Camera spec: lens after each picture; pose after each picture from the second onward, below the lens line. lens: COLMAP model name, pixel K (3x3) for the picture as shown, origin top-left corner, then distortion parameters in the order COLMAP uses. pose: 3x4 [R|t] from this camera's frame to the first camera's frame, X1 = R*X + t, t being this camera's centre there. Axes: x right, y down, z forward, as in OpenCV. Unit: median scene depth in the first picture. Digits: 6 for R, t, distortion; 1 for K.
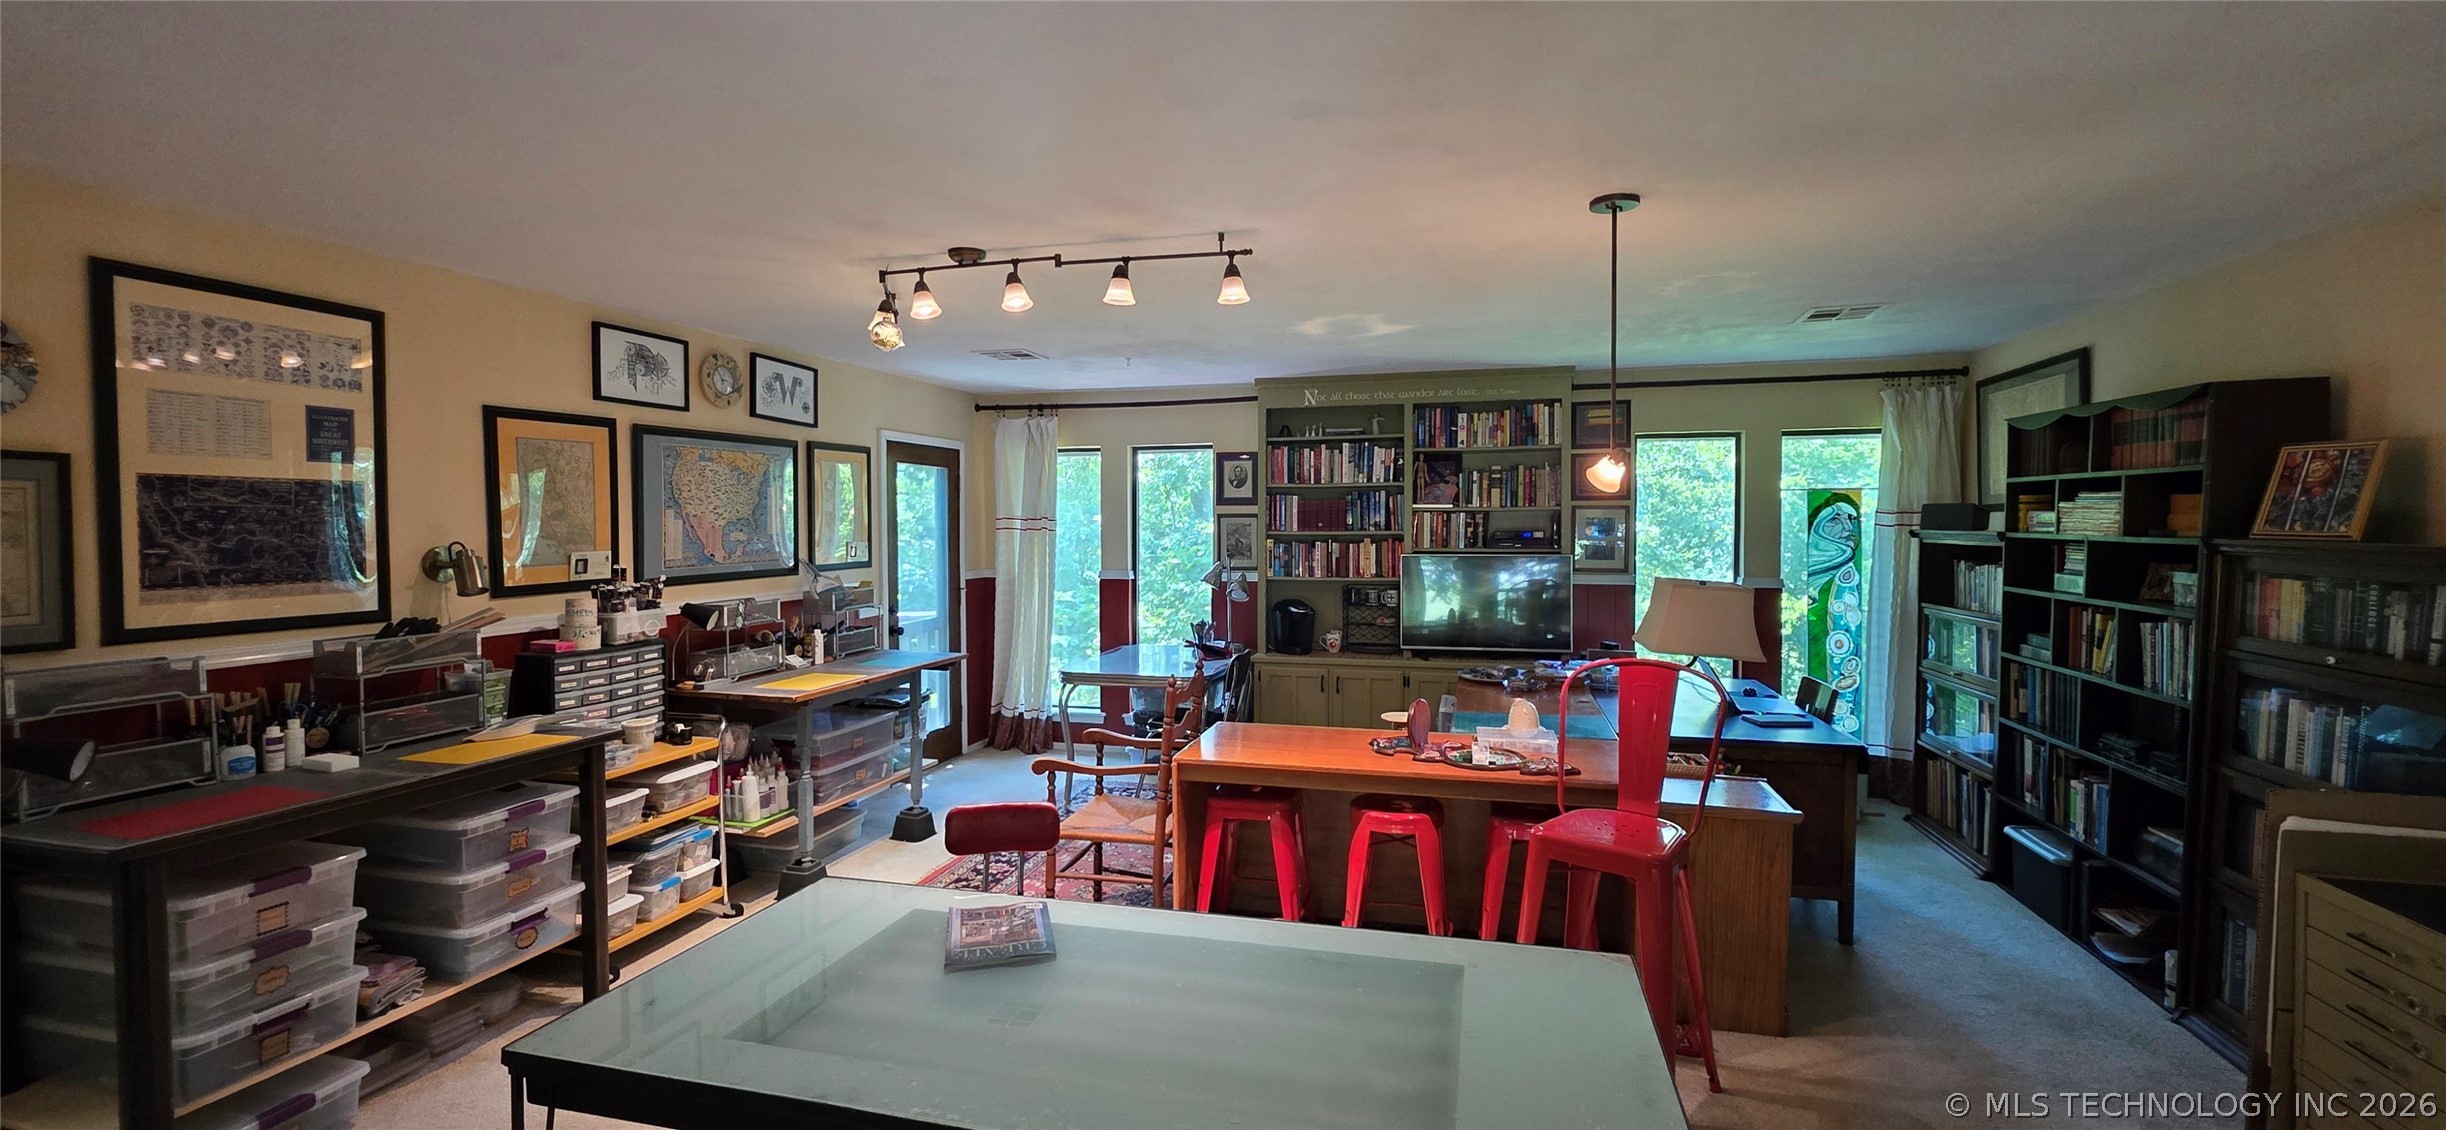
lens RADIAL K [[984.8, 0, 1231.2], [0, 984.8, 553.3], [0, 0, 1]] dist [0.003988, -0.000180]
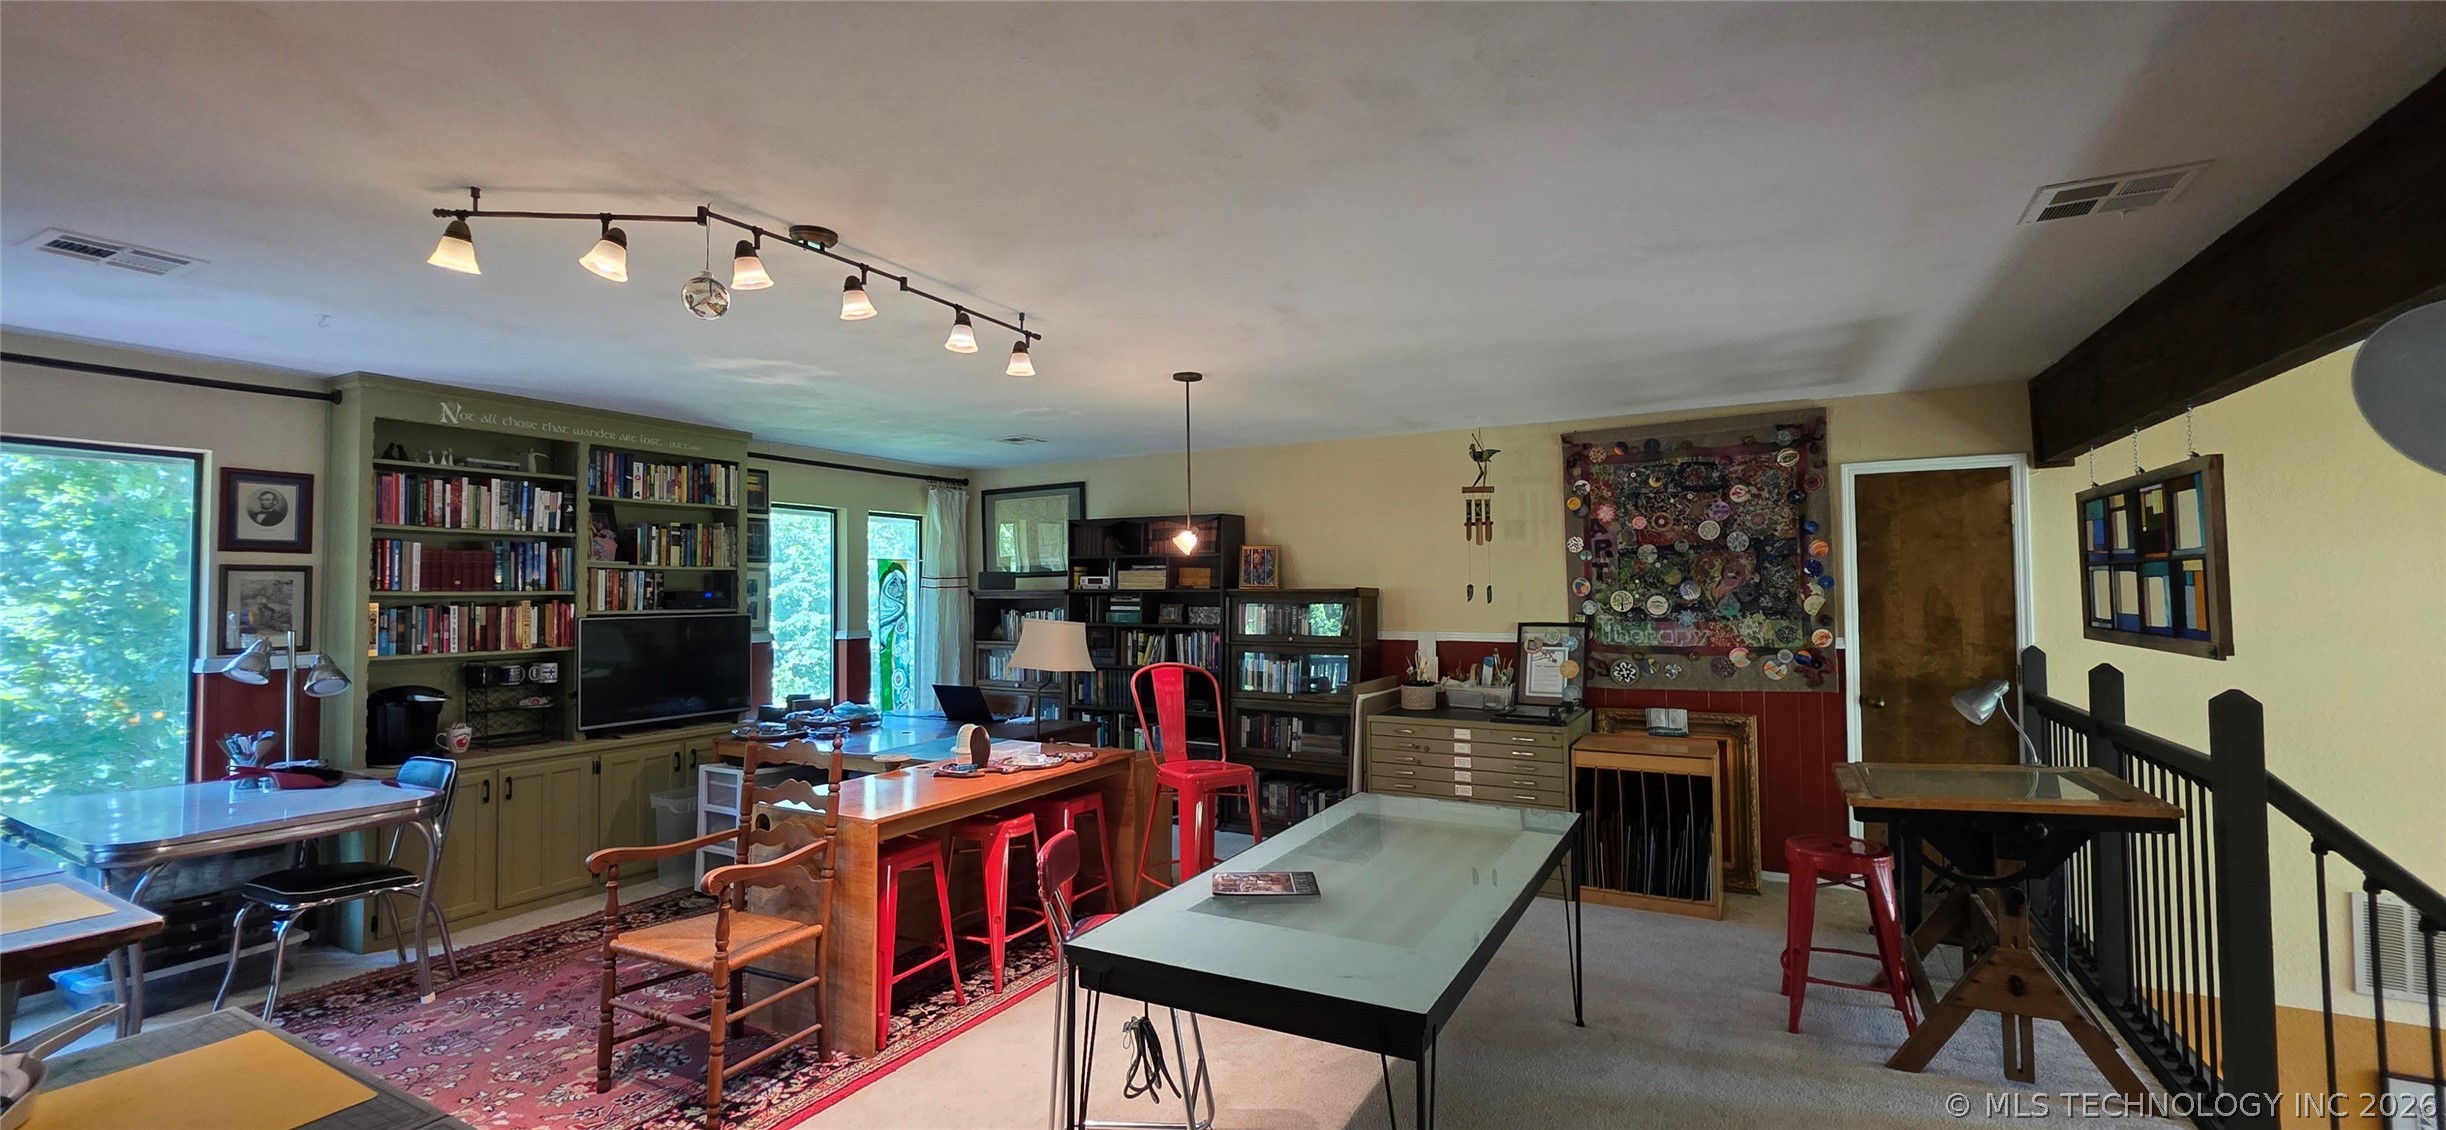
lens RADIAL K [[984.8, 0, 1231.2], [0, 984.8, 553.3], [0, 0, 1]] dist [0.003988, -0.000180]
pose [[0.234168, 0.041695, 0.971302, -0.521717], [0.036269, 0.998010, -0.051586, 0.009311], [-0.971519, 0.047308, 0.232189, 0.256581]]
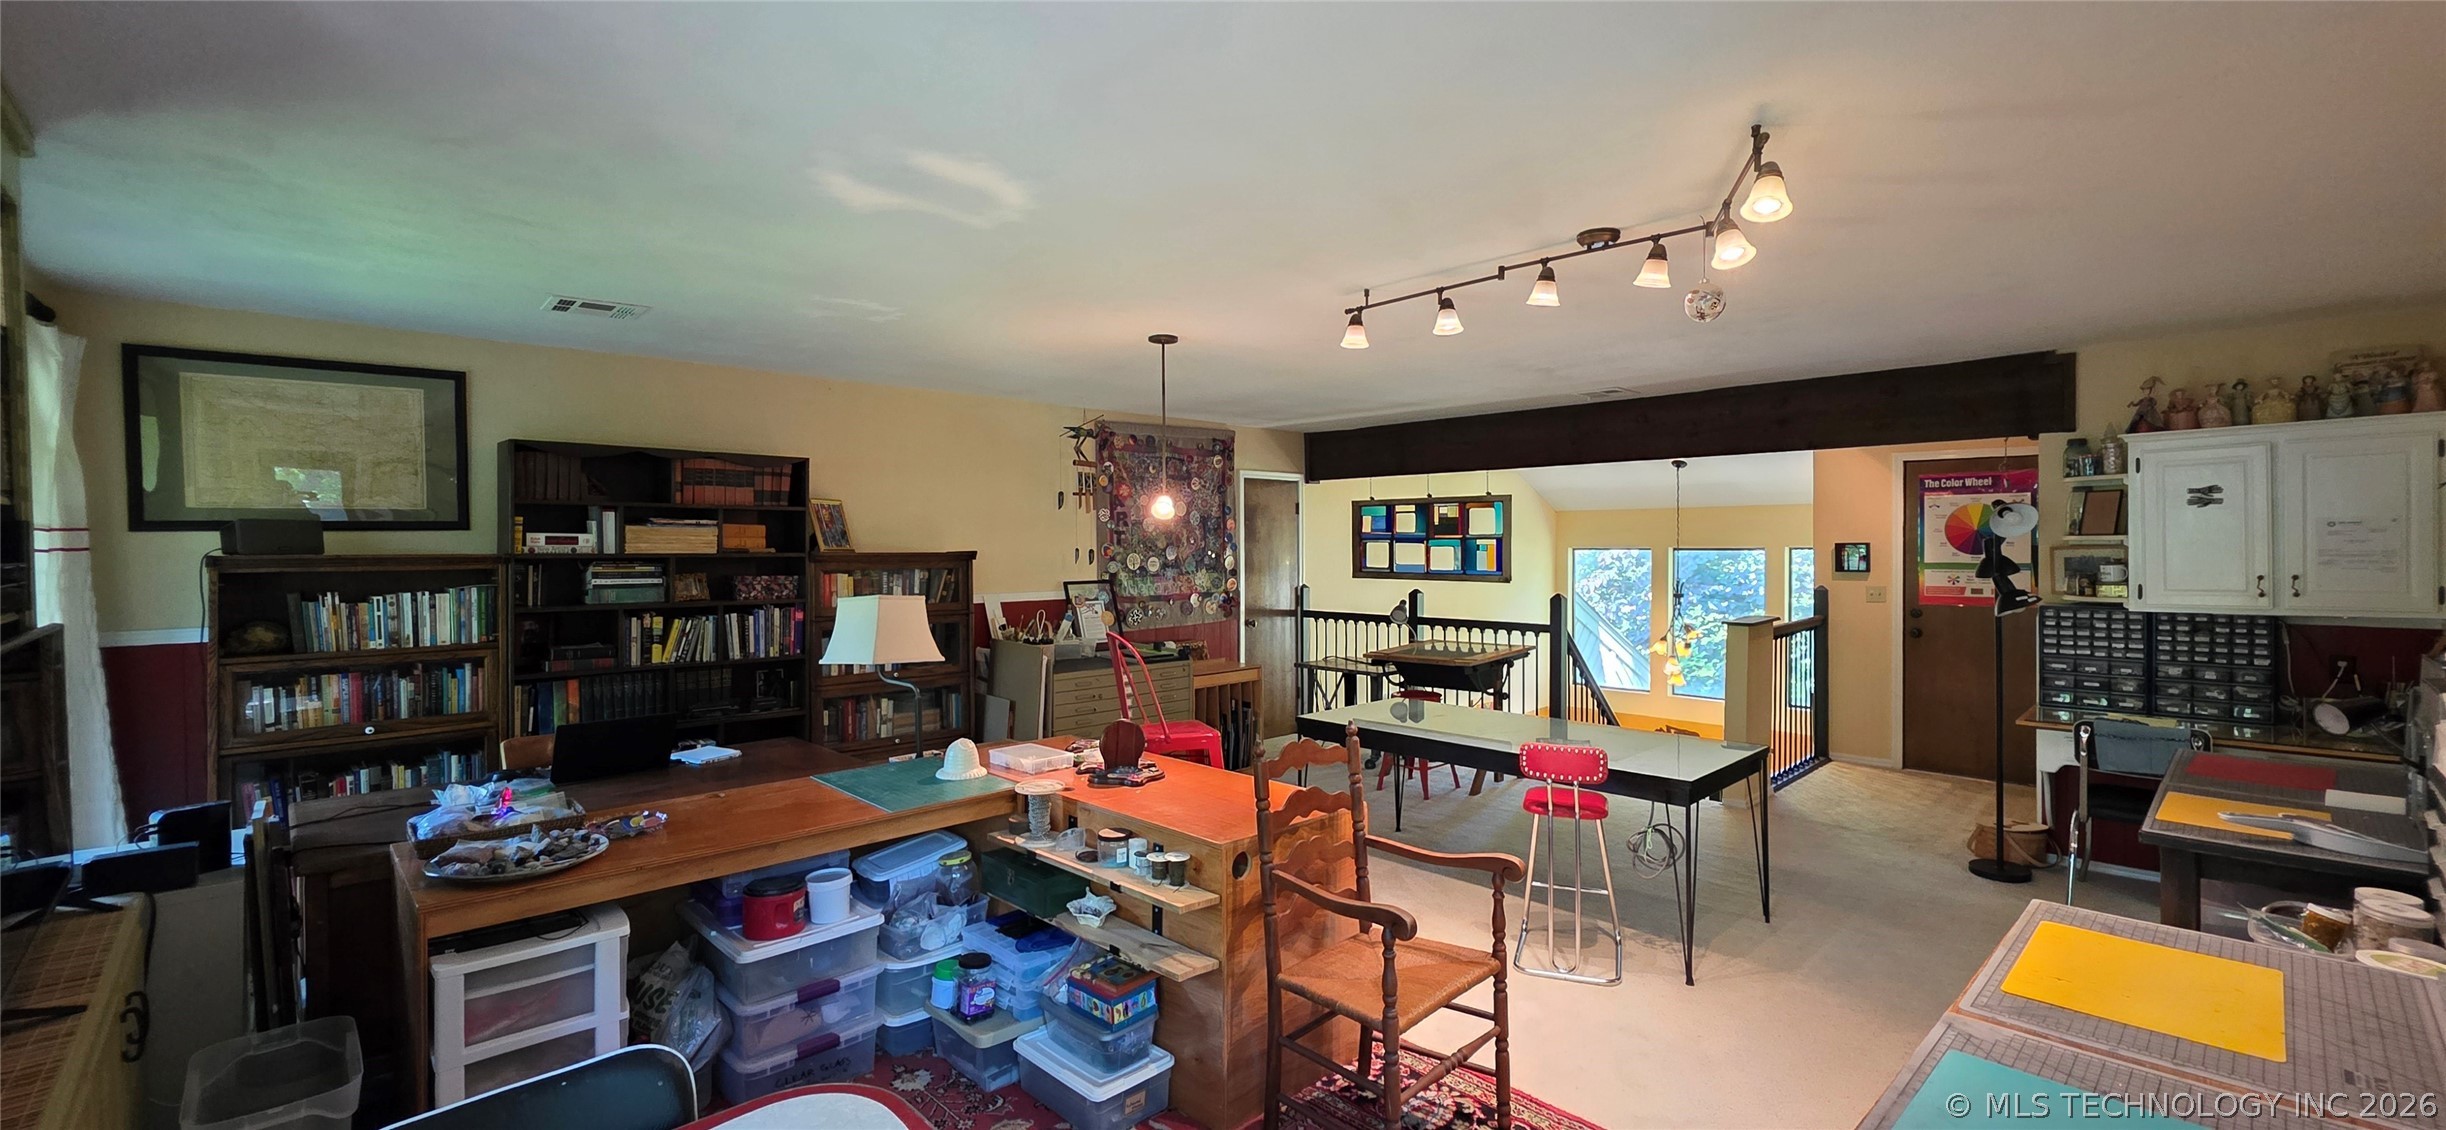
lens RADIAL K [[984.8, 0, 1231.2], [0, 984.8, 553.3], [0, 0, 1]] dist [0.003988, -0.000180]
pose [[-0.857713, -0.000274, 0.514129, -0.237259], [0.021680, 0.999091, 0.036701, -0.029966], [-0.513671, 0.042625, -0.856928, 1.051349]]
